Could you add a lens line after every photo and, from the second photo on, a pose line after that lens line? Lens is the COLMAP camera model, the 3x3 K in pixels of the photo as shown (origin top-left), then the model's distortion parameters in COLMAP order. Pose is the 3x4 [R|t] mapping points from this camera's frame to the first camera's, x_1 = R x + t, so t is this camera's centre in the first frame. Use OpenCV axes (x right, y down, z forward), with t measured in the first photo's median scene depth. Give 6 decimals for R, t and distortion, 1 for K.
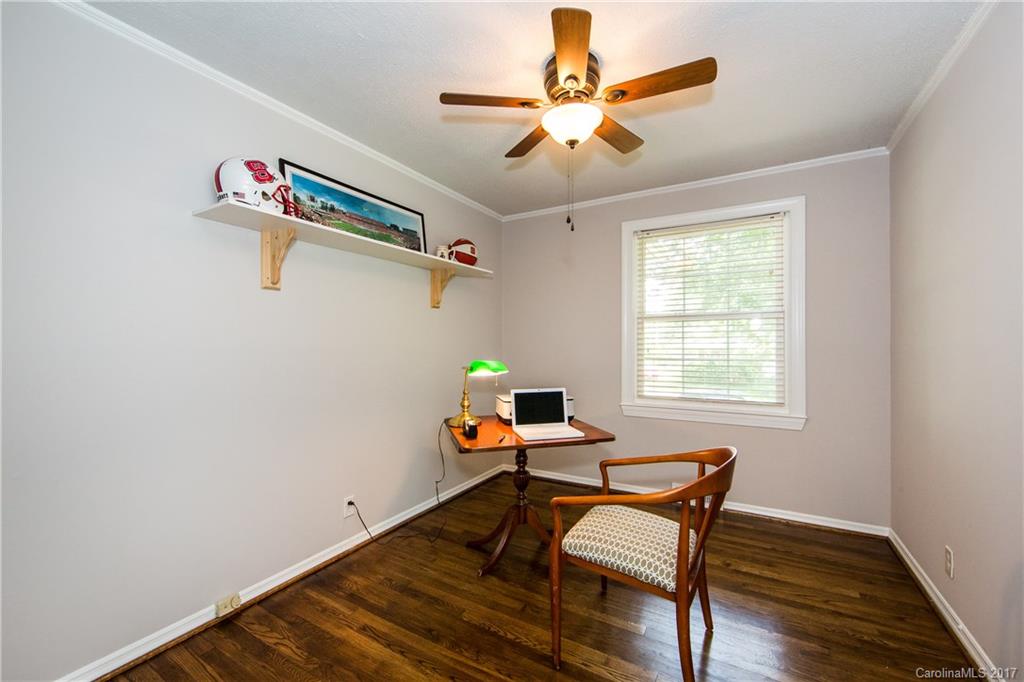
lens RADIAL K [[397.5, 0, 519.2], [0, 397.5, 343.5], [0, 0, 1]] dist [-0.002466, -0.000161]
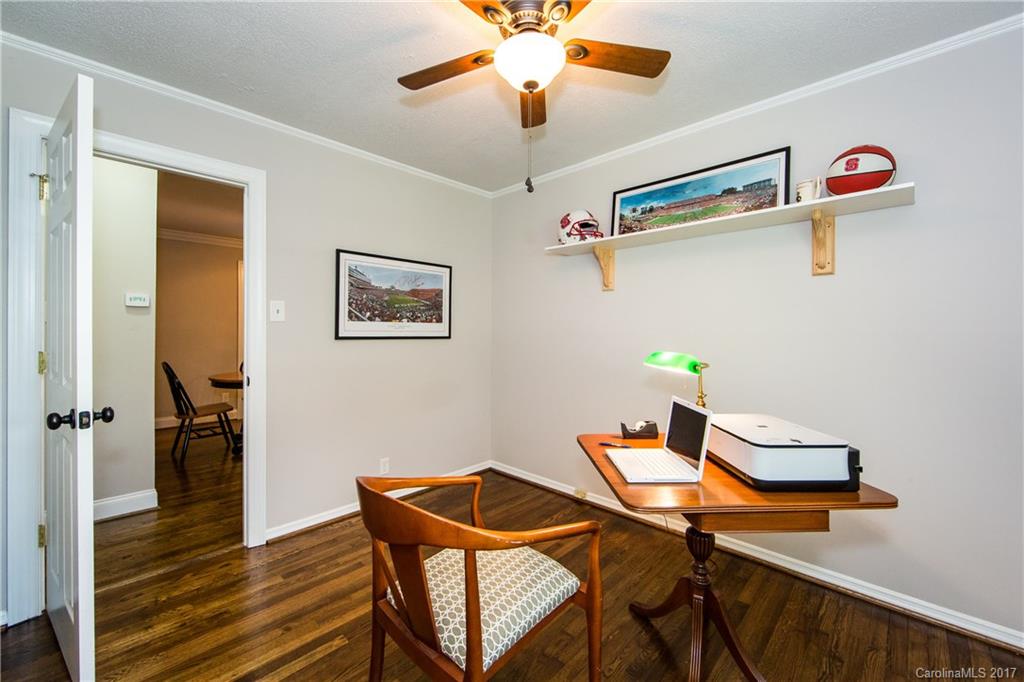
lens RADIAL K [[416.8, 0, 526.0], [0, 416.8, 339.9], [0, 0, 1]] dist [-0.008213, -0.000099]
pose [[-0.232412, 0.012894, -0.972532, 0.699399], [-0.011900, 0.999800, 0.016099, 0.011274], [0.972545, 0.015314, -0.232212, 0.868880]]
